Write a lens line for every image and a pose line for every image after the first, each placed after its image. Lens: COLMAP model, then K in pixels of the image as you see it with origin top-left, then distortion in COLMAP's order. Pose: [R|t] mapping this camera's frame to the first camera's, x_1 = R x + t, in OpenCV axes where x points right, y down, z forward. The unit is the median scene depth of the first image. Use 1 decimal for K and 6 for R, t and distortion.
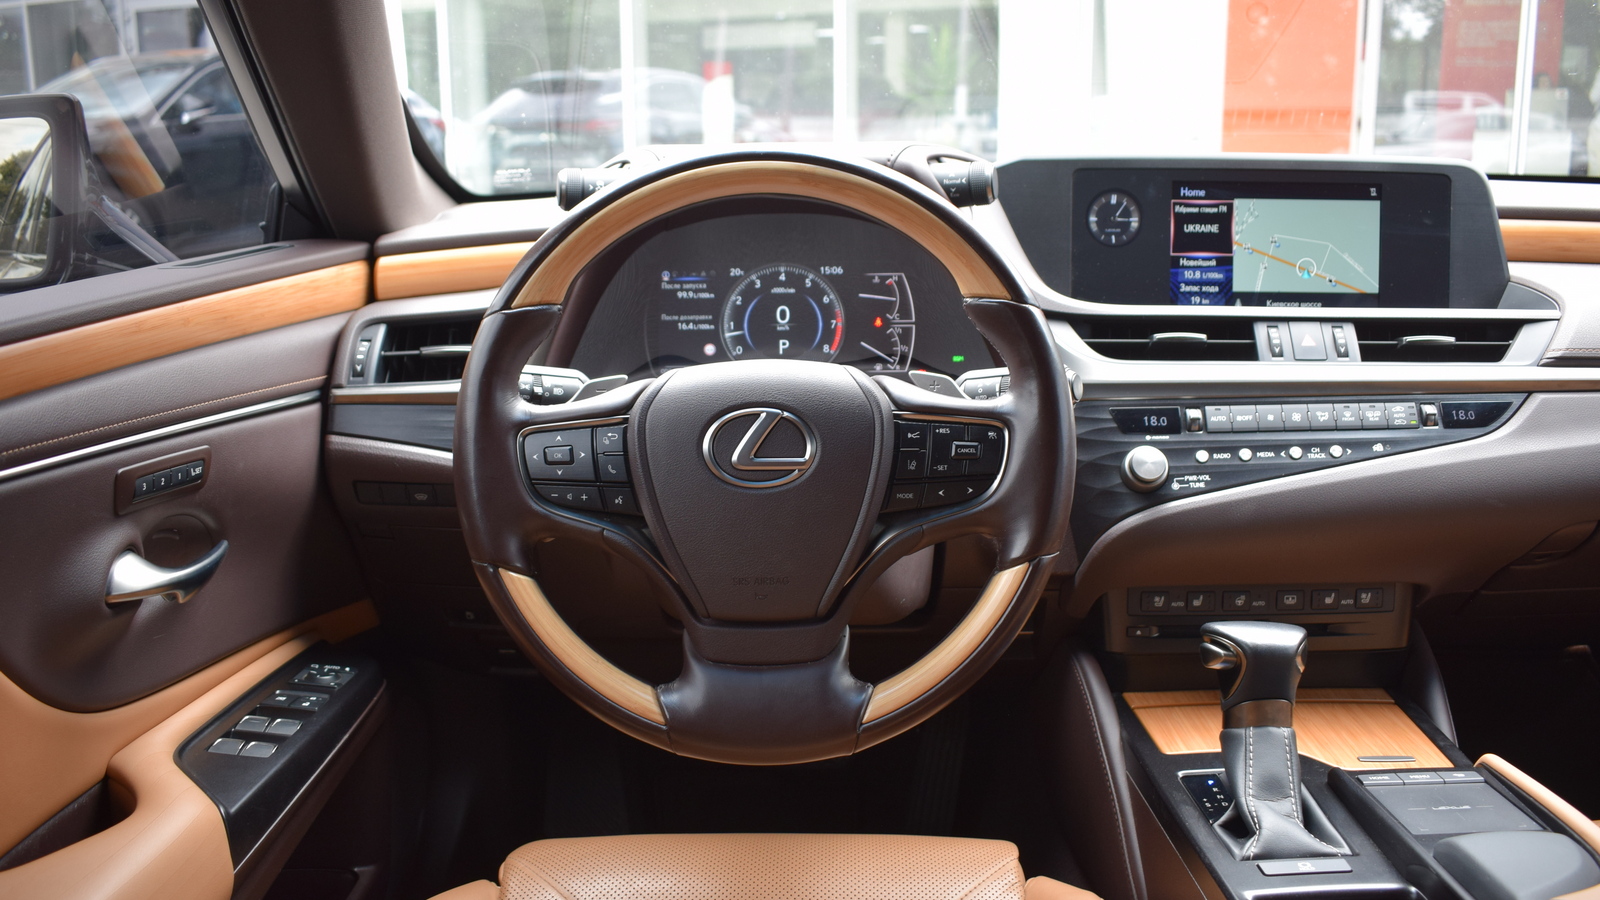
lens RADIAL K [[1381.3, 0, 791.9], [0, 1381.3, 455.5], [0, 0, 1]] dist [-0.097505, 0.016217]
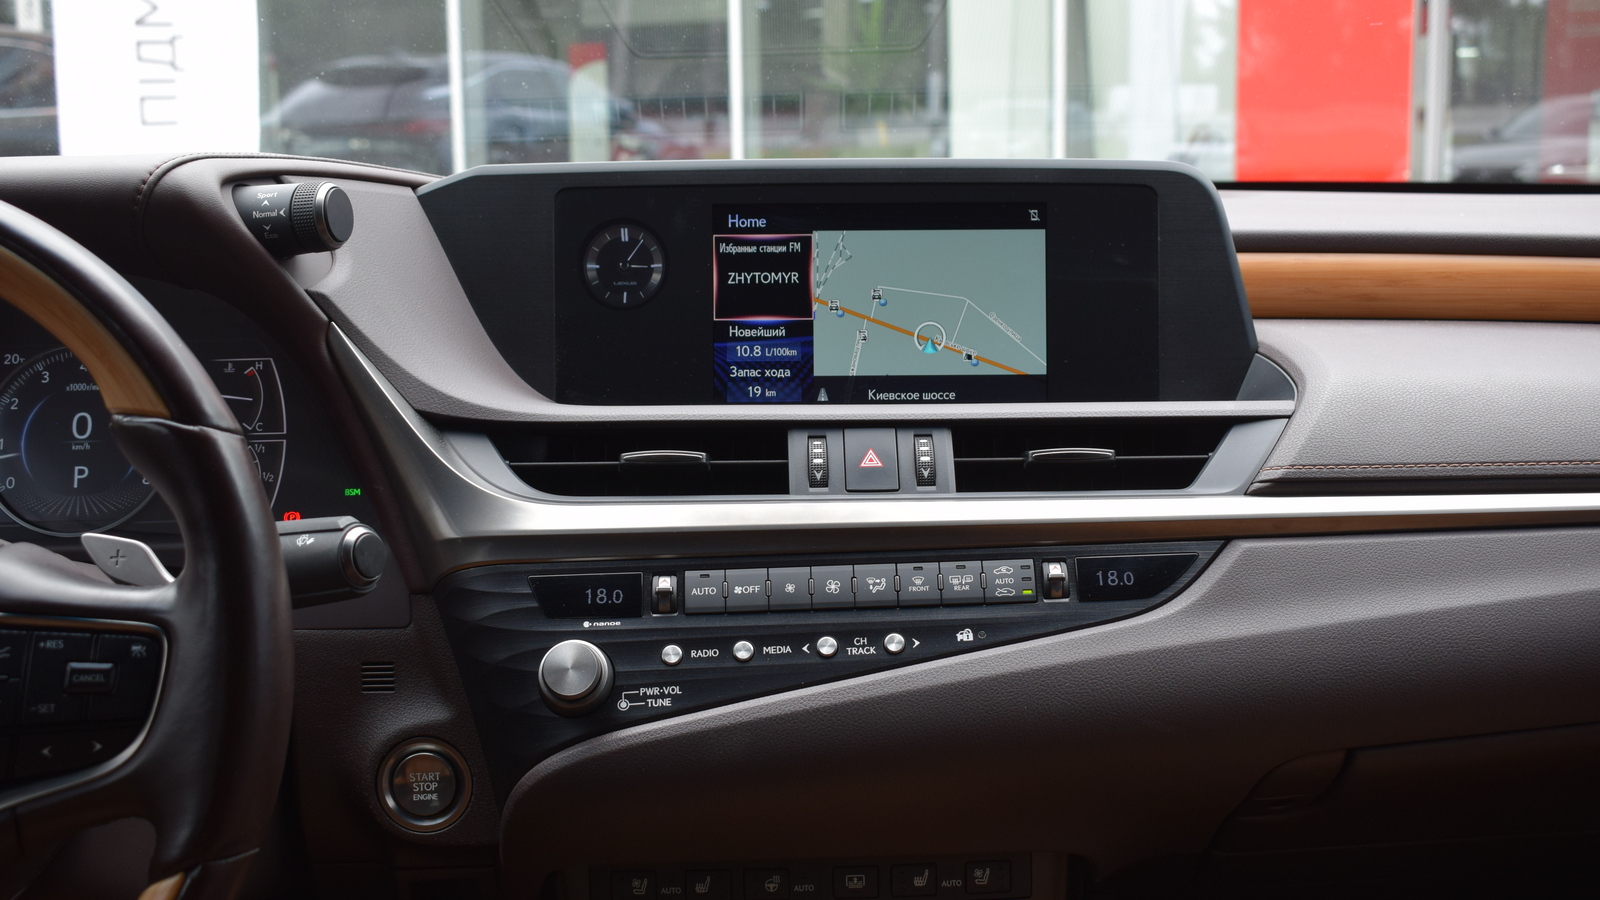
lens RADIAL K [[1828.0, 0, 803.4], [0, 1828.0, 457.4], [0, 0, 1]] dist [-0.061417, 0.000000]
pose [[0.999194, -0.012678, 0.038090, 0.312802], [0.014810, 0.998309, -0.056218, -0.038530], [-0.037313, 0.056737, 0.997692, 0.172611]]
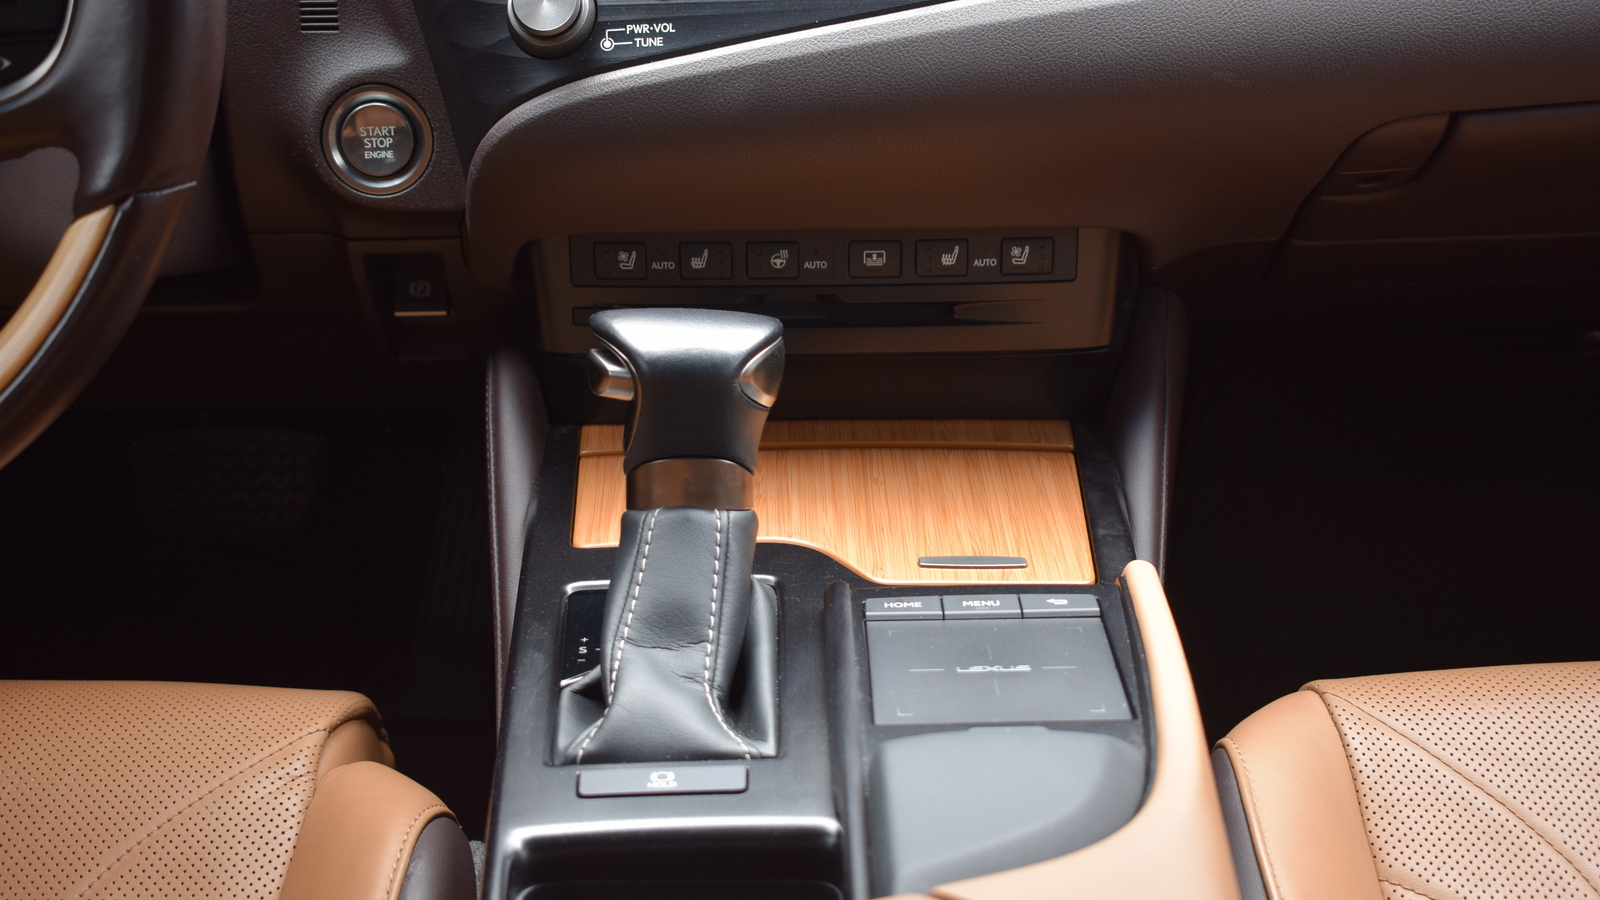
lens RADIAL K [[2257.0, 0, 804.6], [0, 2257.0, 444.1], [0, 0, 1]] dist [-0.046658, 0.000000]
pose [[0.999674, -0.006025, 0.024816, 0.315154], [0.000686, 0.977756, 0.209744, -0.008280], [-0.025527, -0.209659, 0.977441, 0.121163]]
